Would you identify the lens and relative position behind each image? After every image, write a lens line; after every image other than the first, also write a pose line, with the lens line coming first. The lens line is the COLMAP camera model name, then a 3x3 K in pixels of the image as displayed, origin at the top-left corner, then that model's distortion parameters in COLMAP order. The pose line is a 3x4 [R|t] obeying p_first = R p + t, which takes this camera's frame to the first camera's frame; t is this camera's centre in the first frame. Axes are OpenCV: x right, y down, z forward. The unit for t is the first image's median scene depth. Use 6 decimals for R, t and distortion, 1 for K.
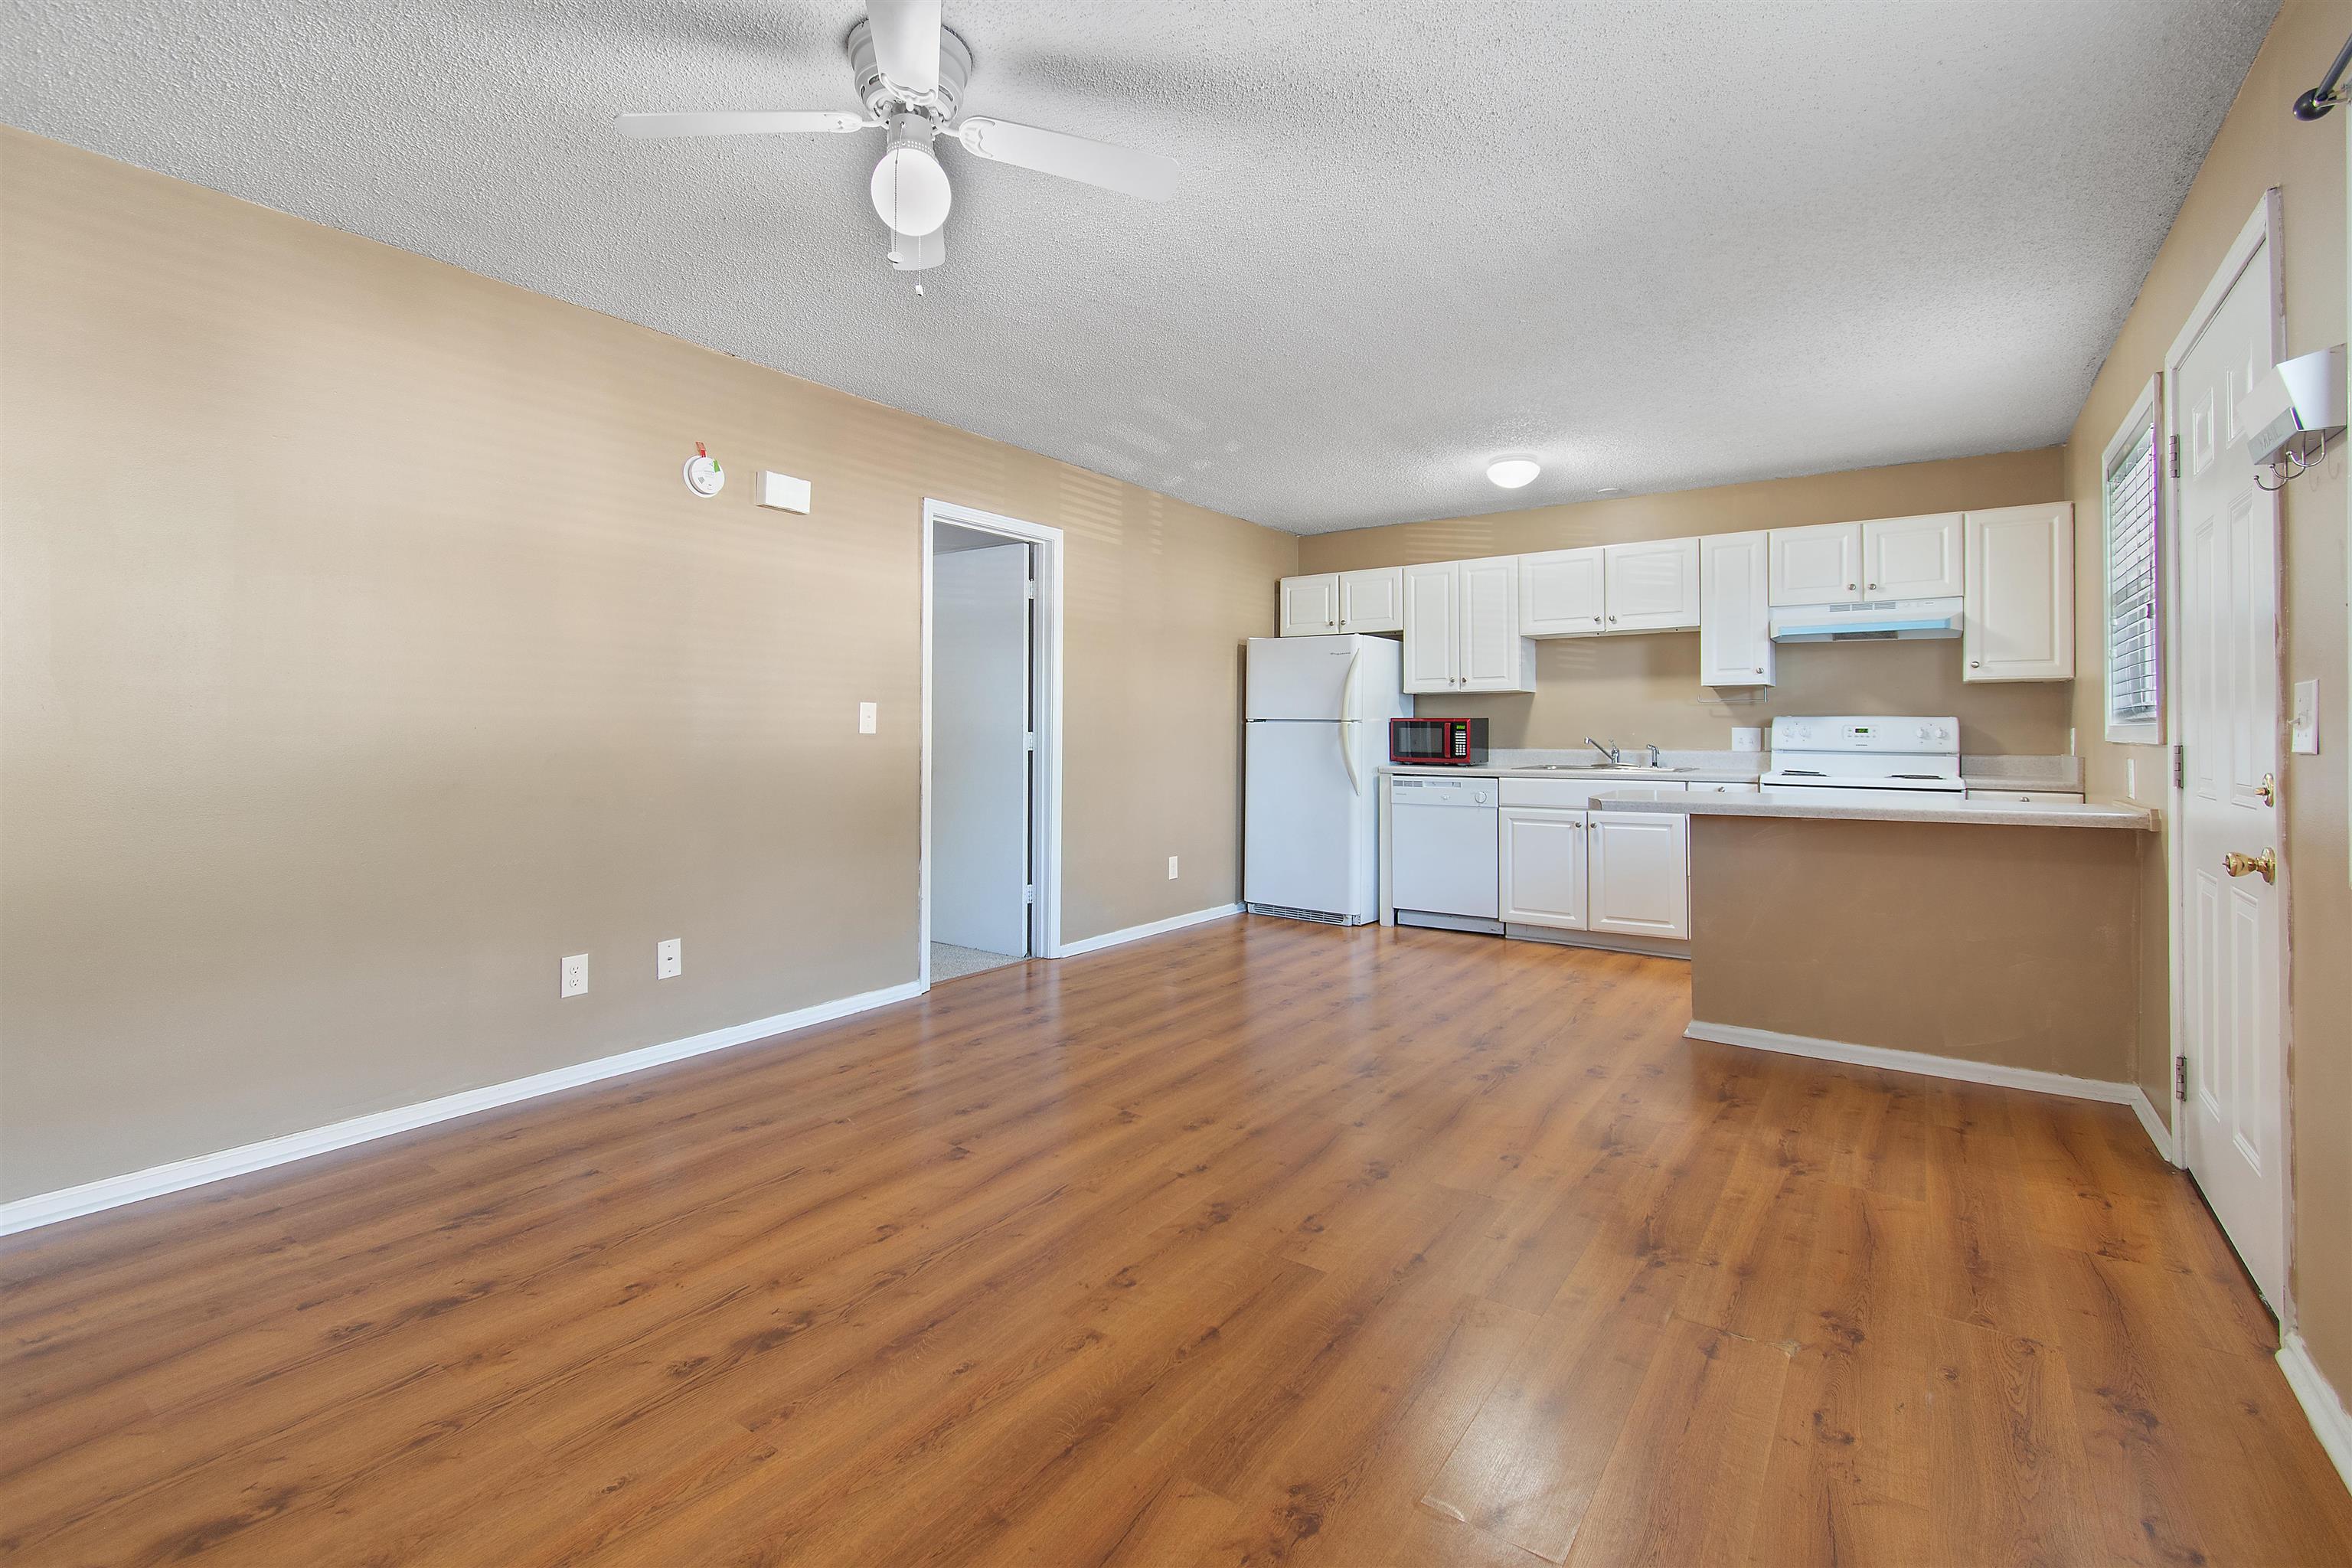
lens RADIAL K [[1056.0, 0, 1164.8], [0, 1056.0, 725.5], [0, 0, 1]] dist [0.000701, -0.000544]
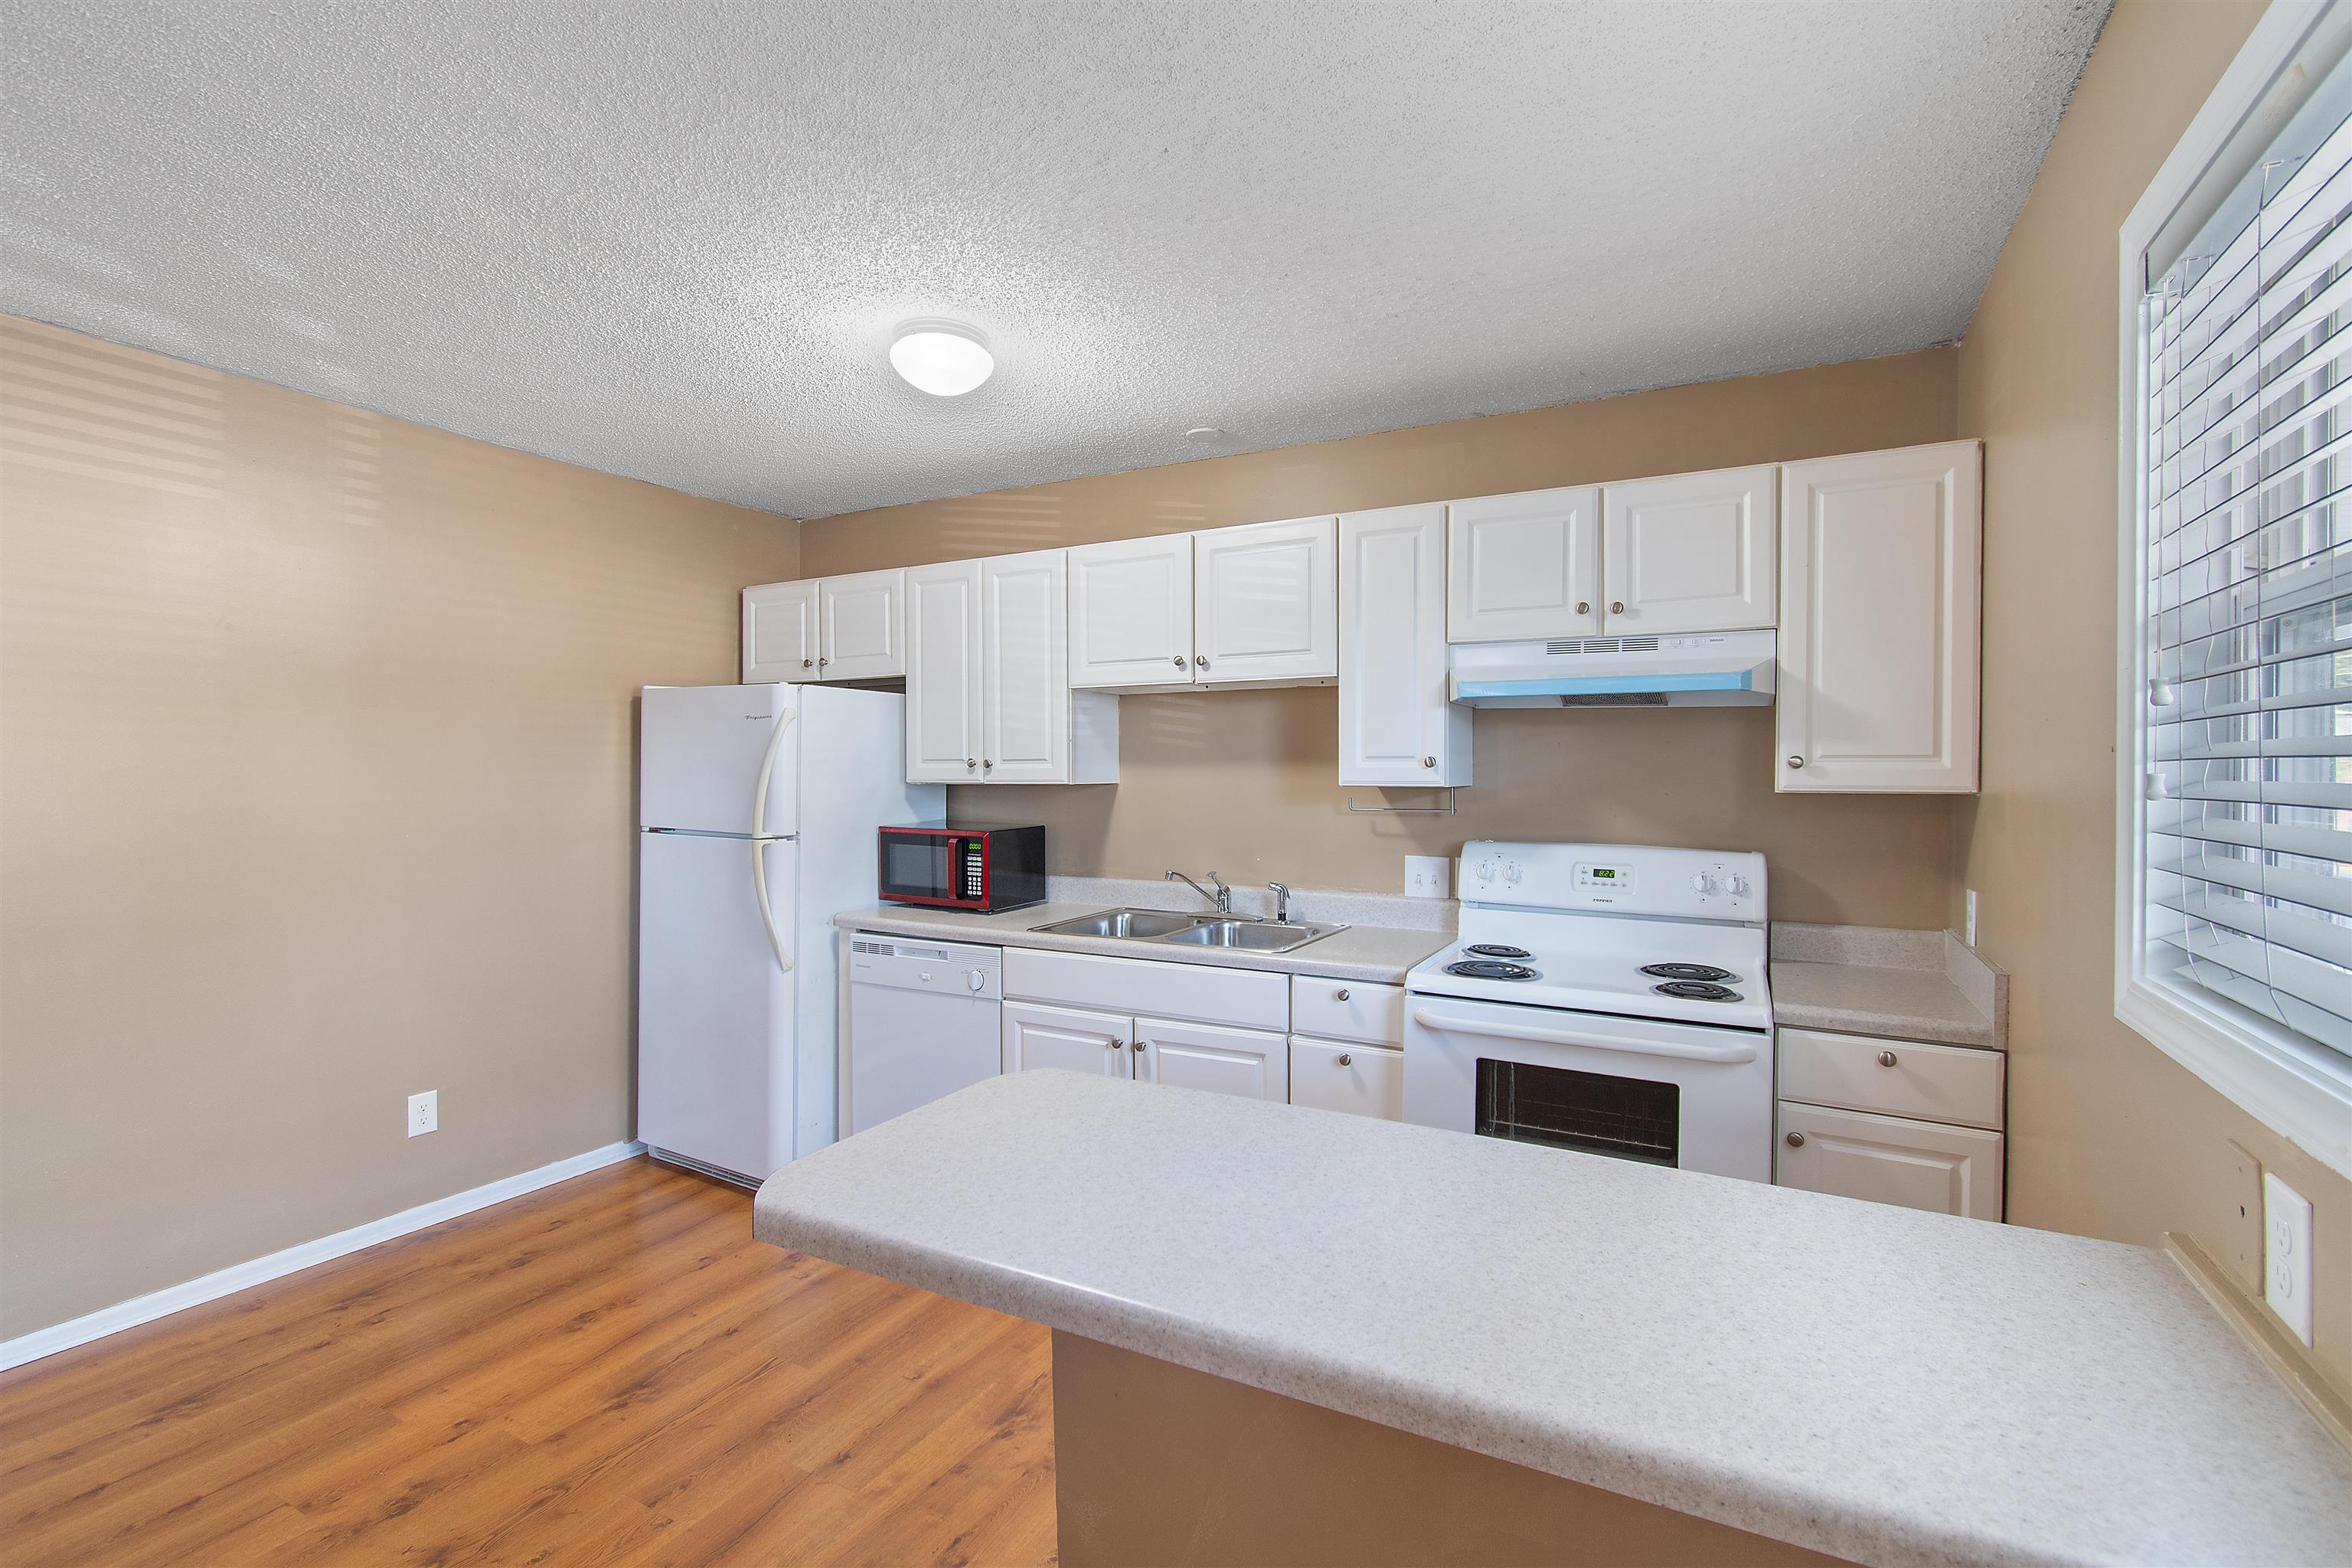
lens RADIAL K [[1061.6, 0, 1176.0], [0, 1061.6, 784.0], [0, 0, 1]] dist [0.002067, 0.000072]
pose [[0.992568, -0.000573, 0.121689, 0.384374], [-0.001868, 0.999799, 0.019945, -0.053468], [-0.121676, -0.020024, 0.992368, 0.497007]]
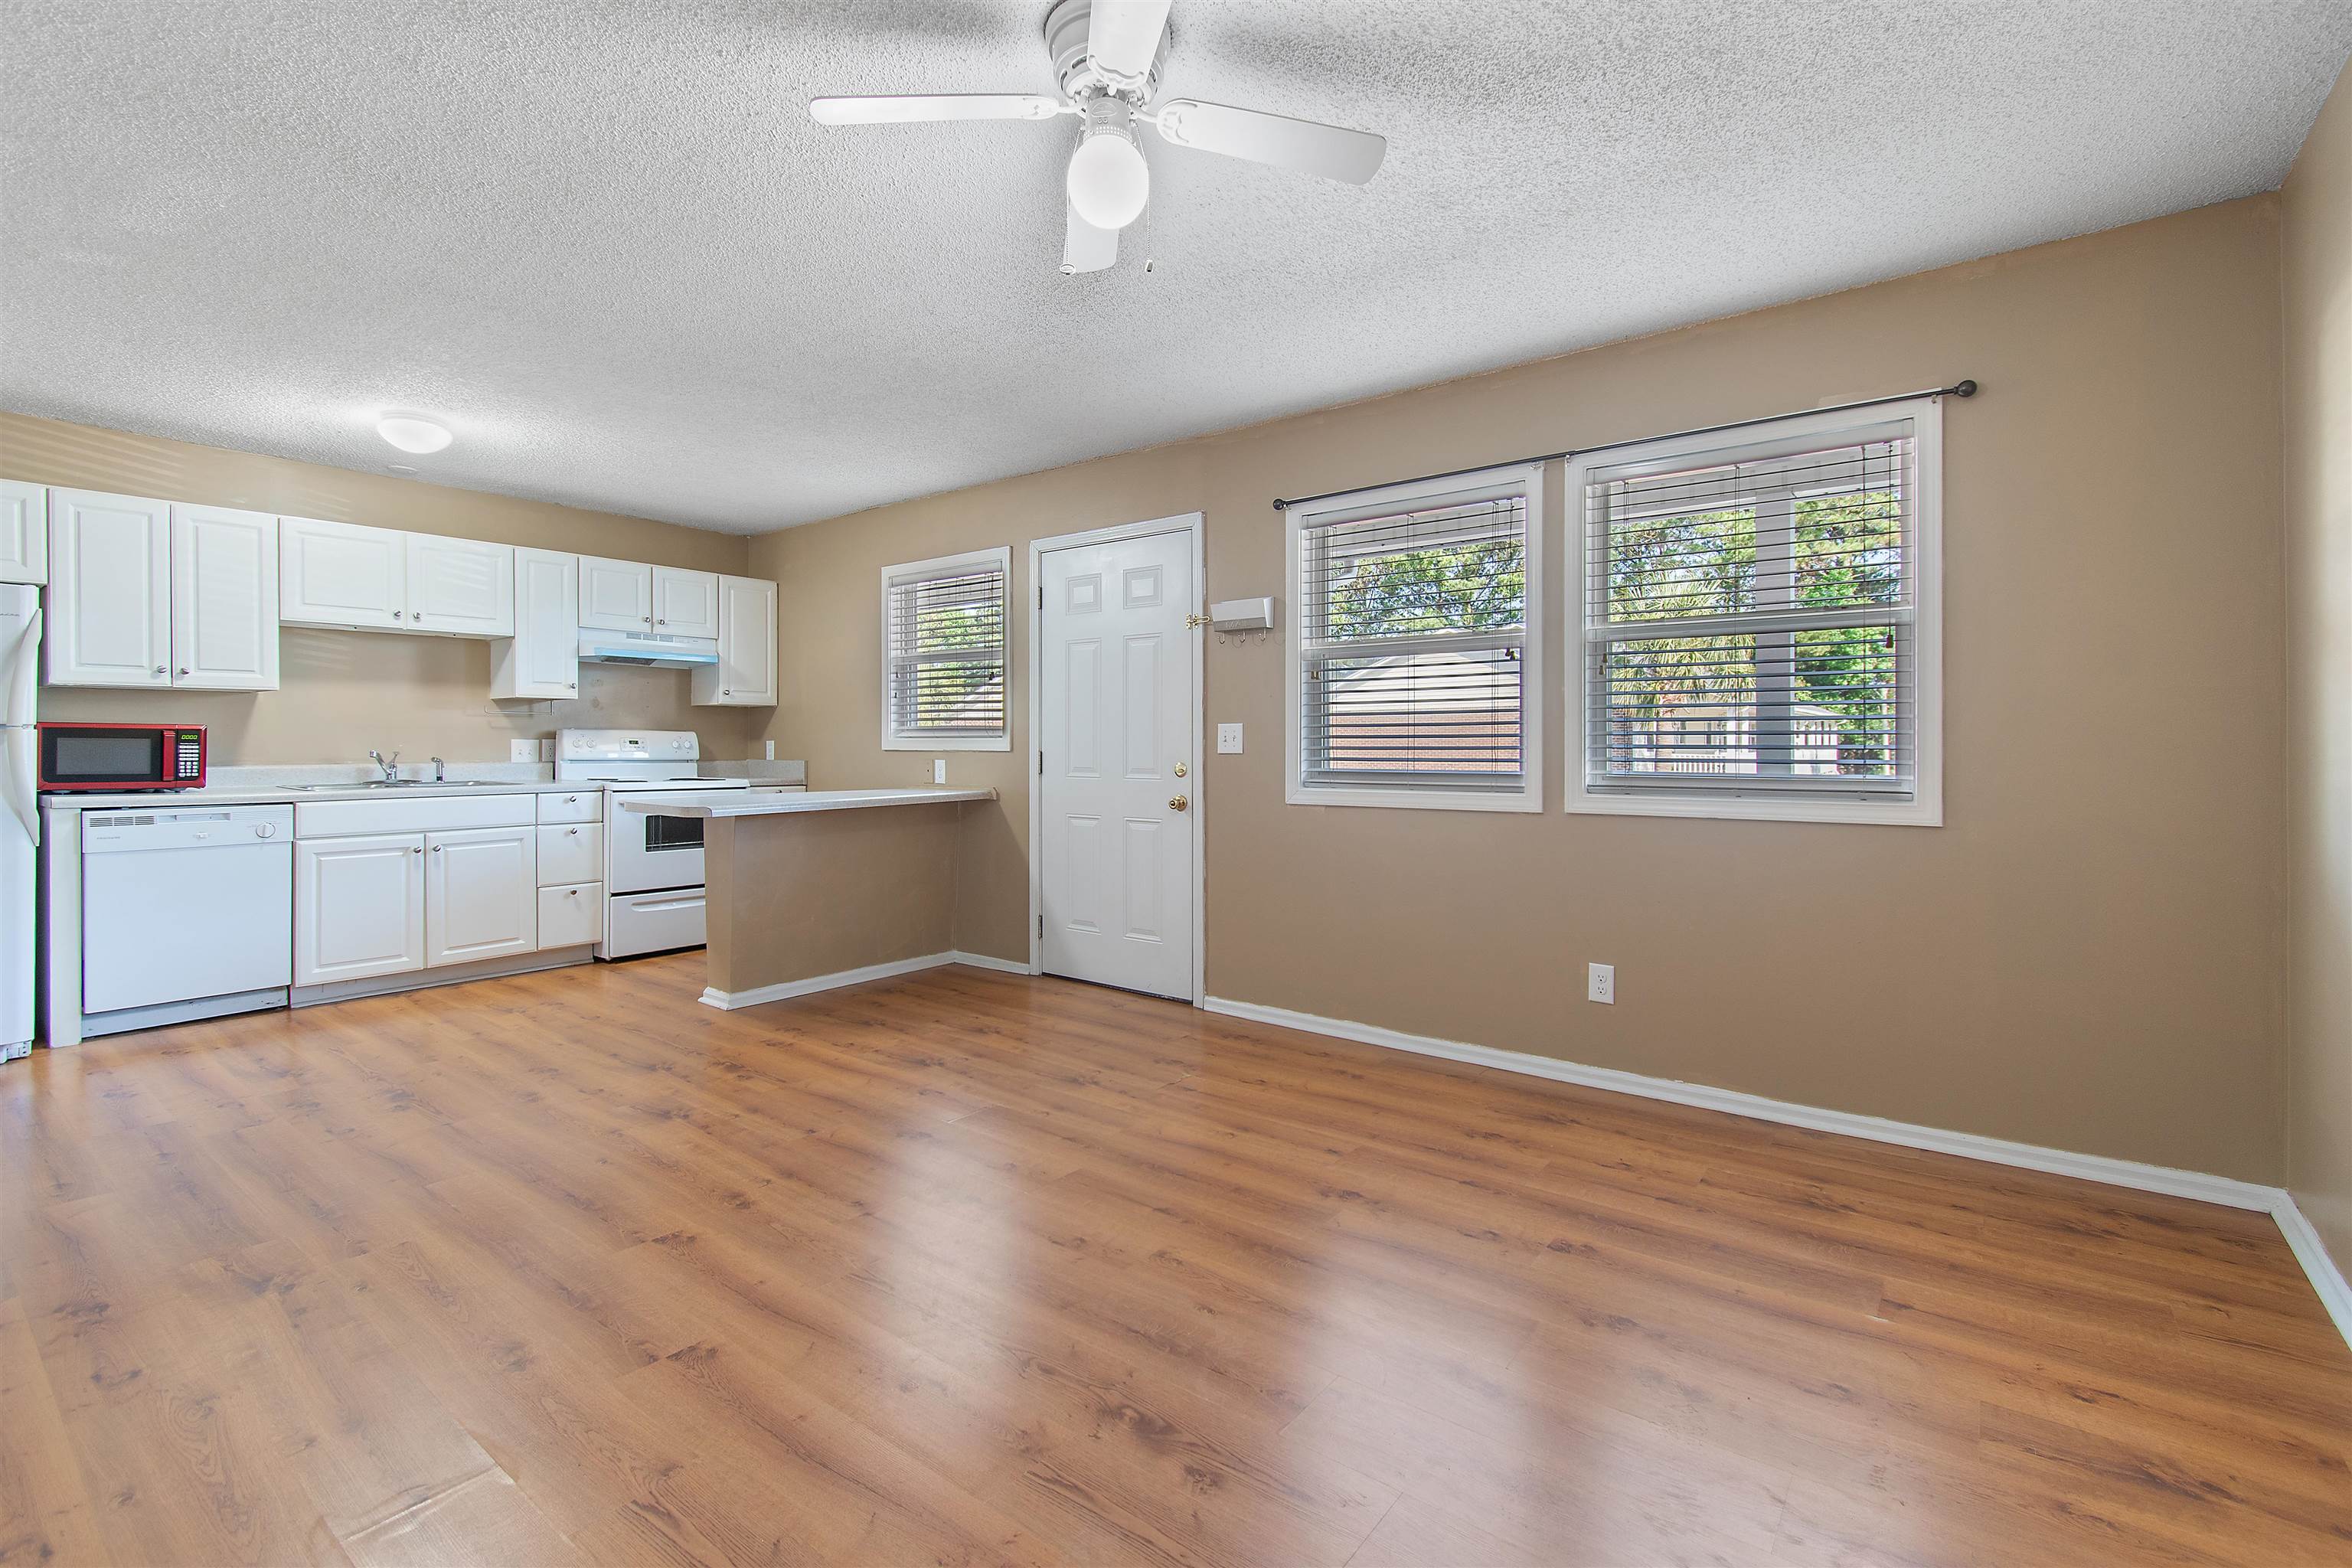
lens RADIAL K [[1048.2, 0, 1177.8], [0, 1048.2, 747.7], [0, 0, 1]] dist [-0.000035, -0.000450]
pose [[0.038169, -0.005588, 0.999256, -0.485772], [-0.006564, 0.999961, 0.005843, 0.000150], [-0.999250, -0.006783, 0.038130, 0.367431]]
